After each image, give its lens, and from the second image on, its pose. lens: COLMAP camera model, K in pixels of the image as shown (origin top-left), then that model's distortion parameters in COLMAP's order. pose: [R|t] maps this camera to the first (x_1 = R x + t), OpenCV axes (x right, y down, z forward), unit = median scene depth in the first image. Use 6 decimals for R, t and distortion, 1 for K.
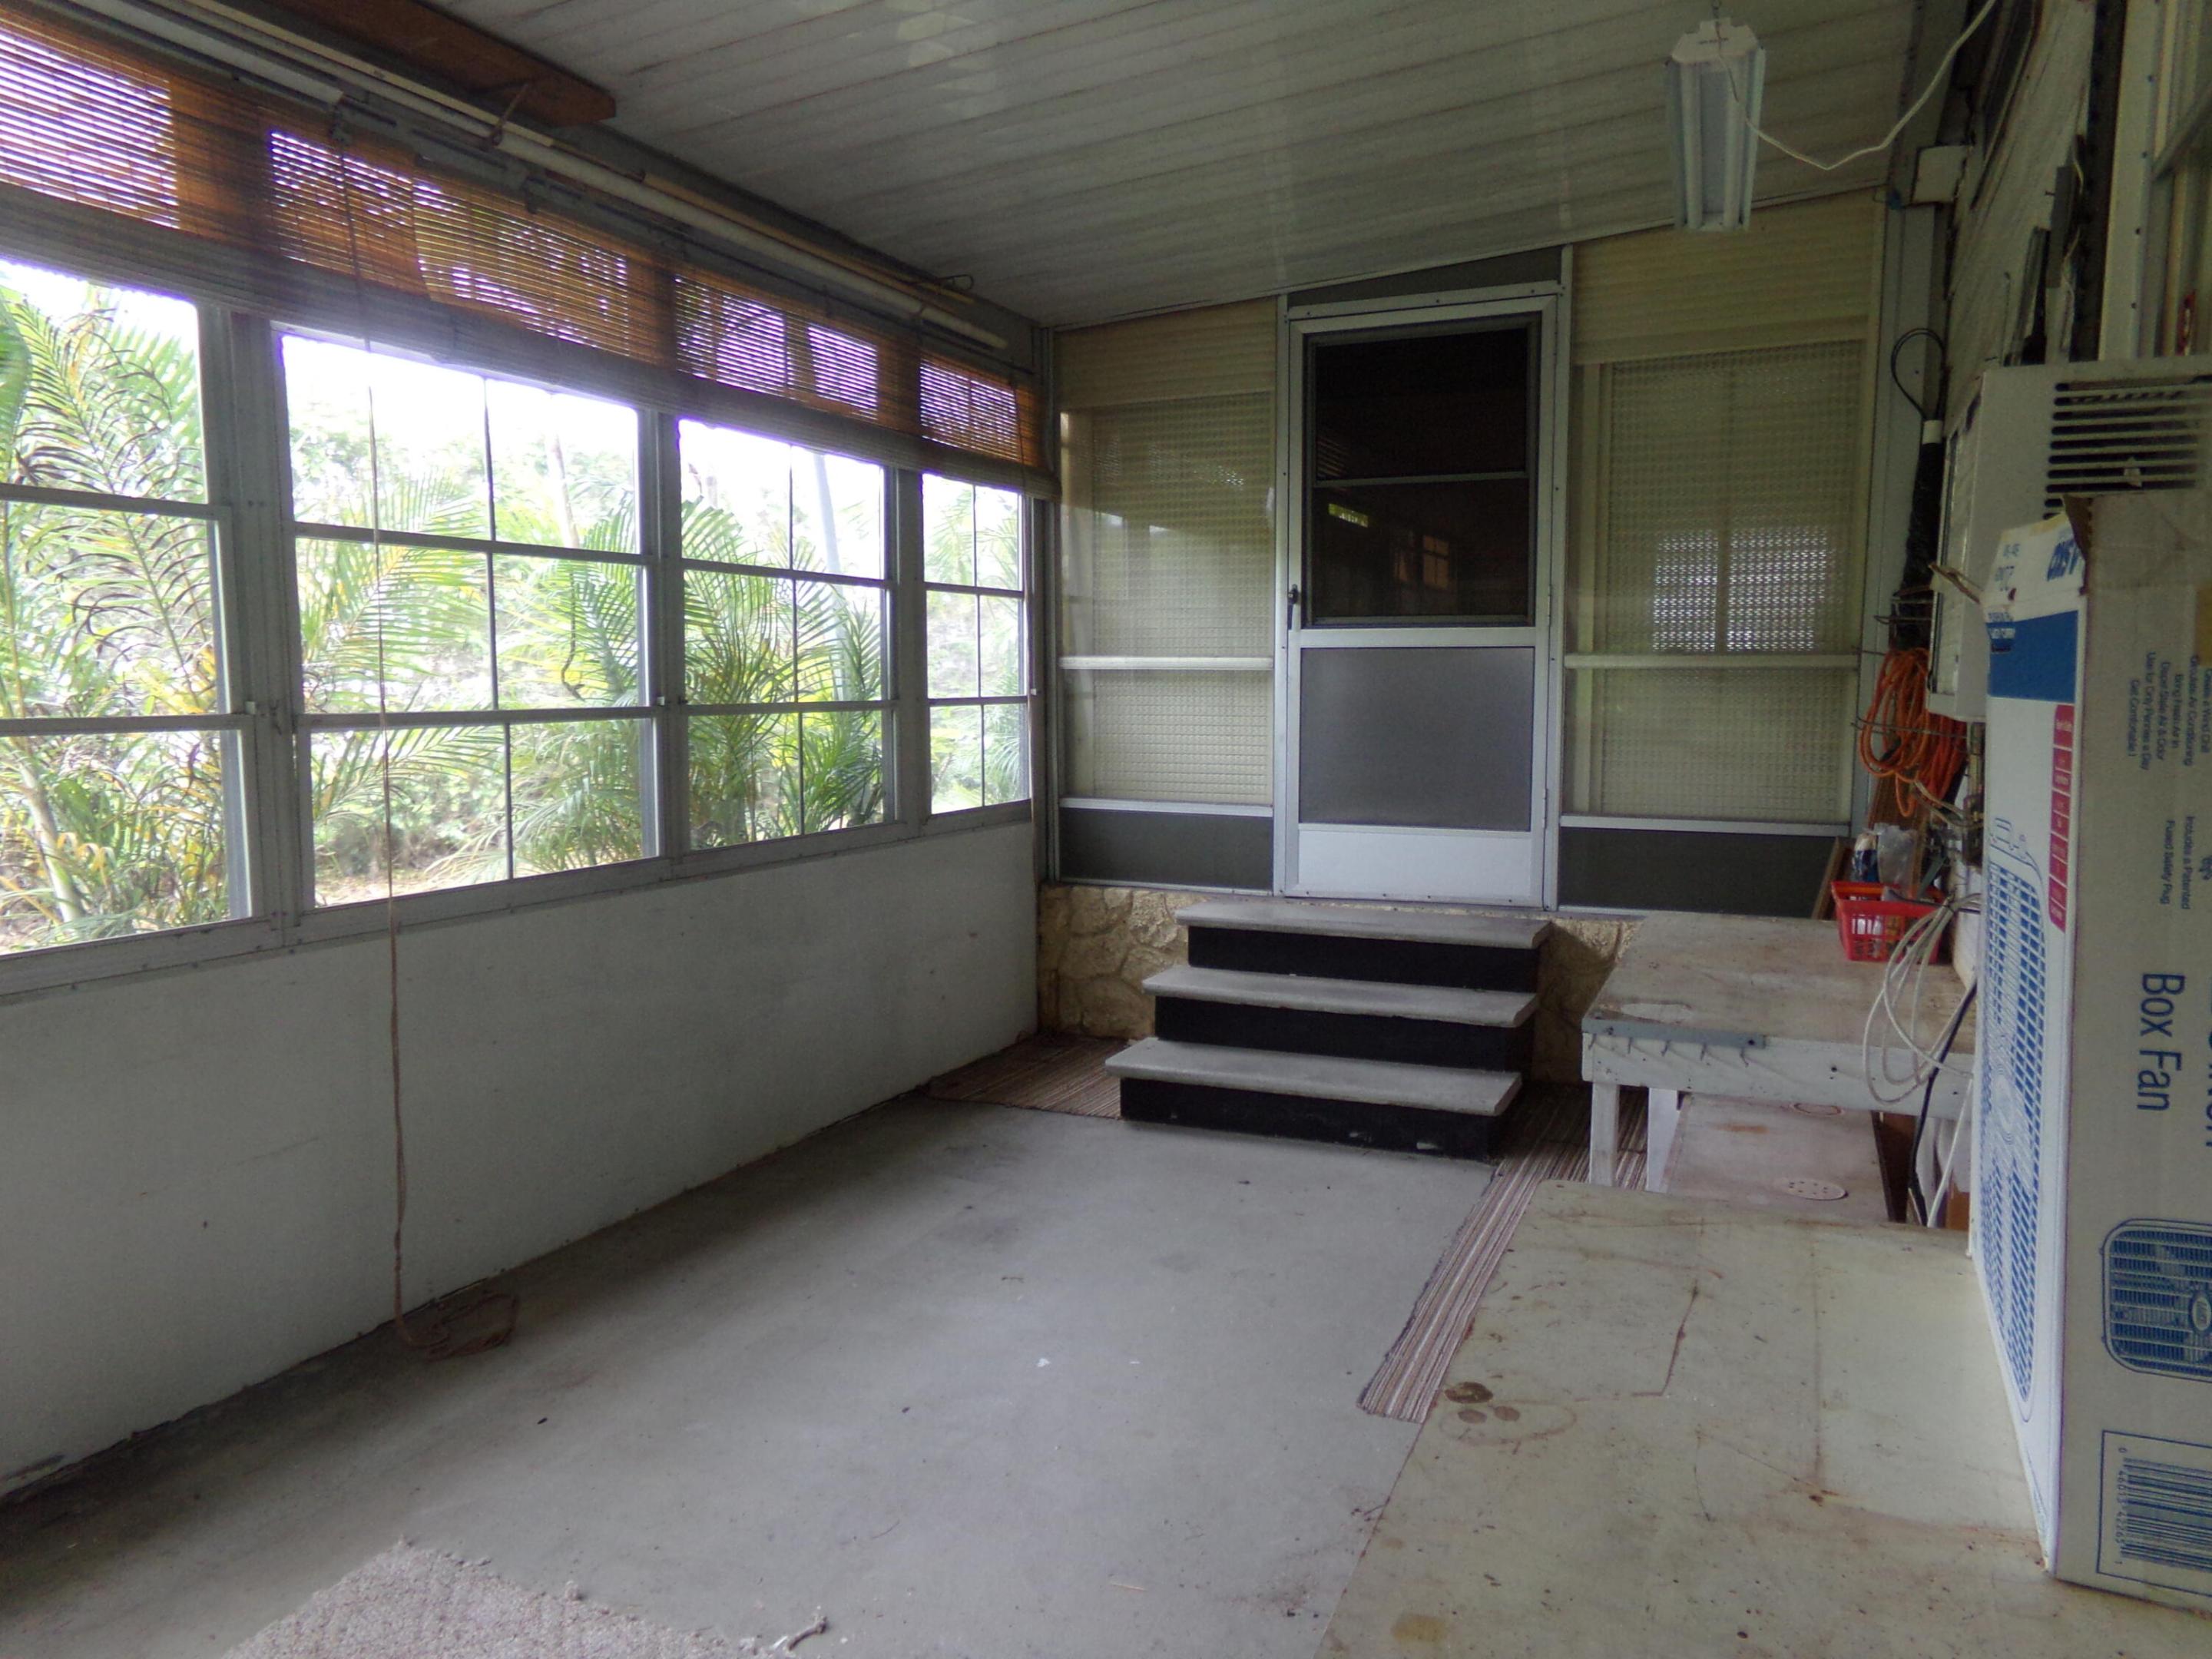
lens RADIAL K [[1513.5, 0, 1107.4], [0, 1513.5, 828.3], [0, 0, 1]] dist [0.000320, 0.000223]
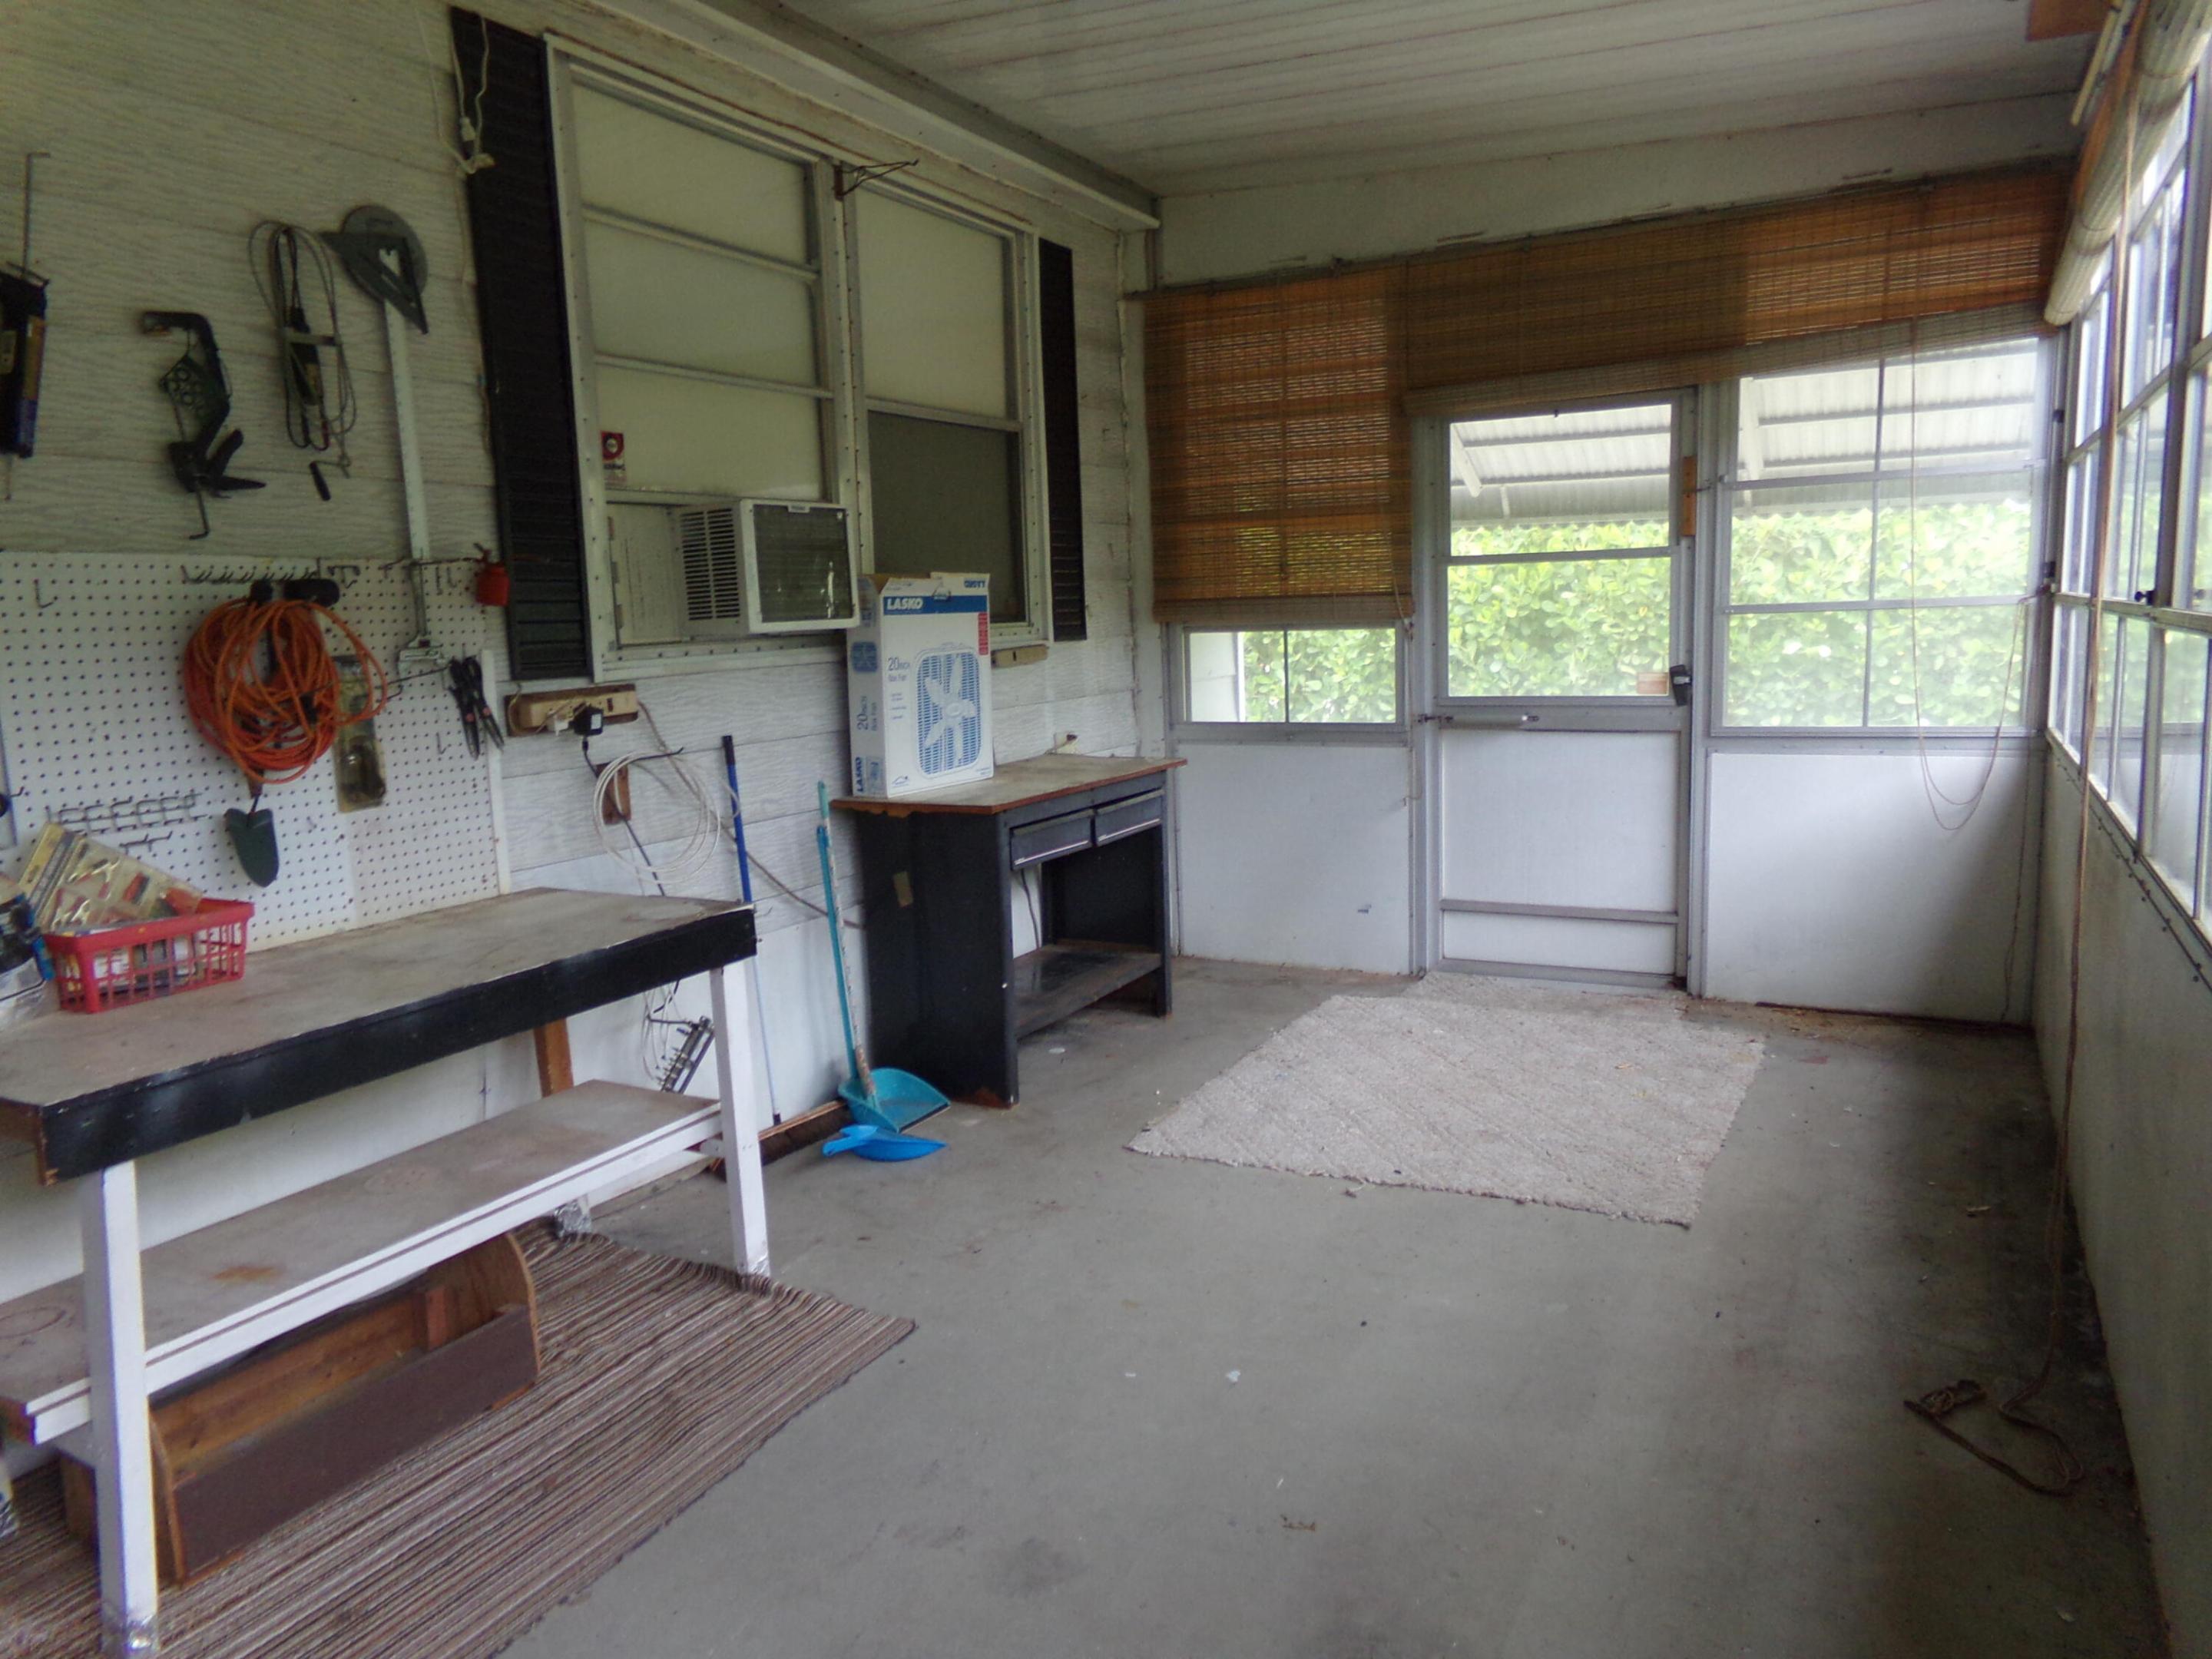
lens RADIAL K [[1513.5, 0, 1105.8], [0, 1513.5, 831.5], [0, 0, 1]] dist [0.000320, 0.000223]
pose [[-0.997426, 0.028774, 0.065676, -0.035718], [0.043743, 0.969942, 0.239374, -0.175165], [-0.056814, 0.241630, -0.968704, 1.827792]]
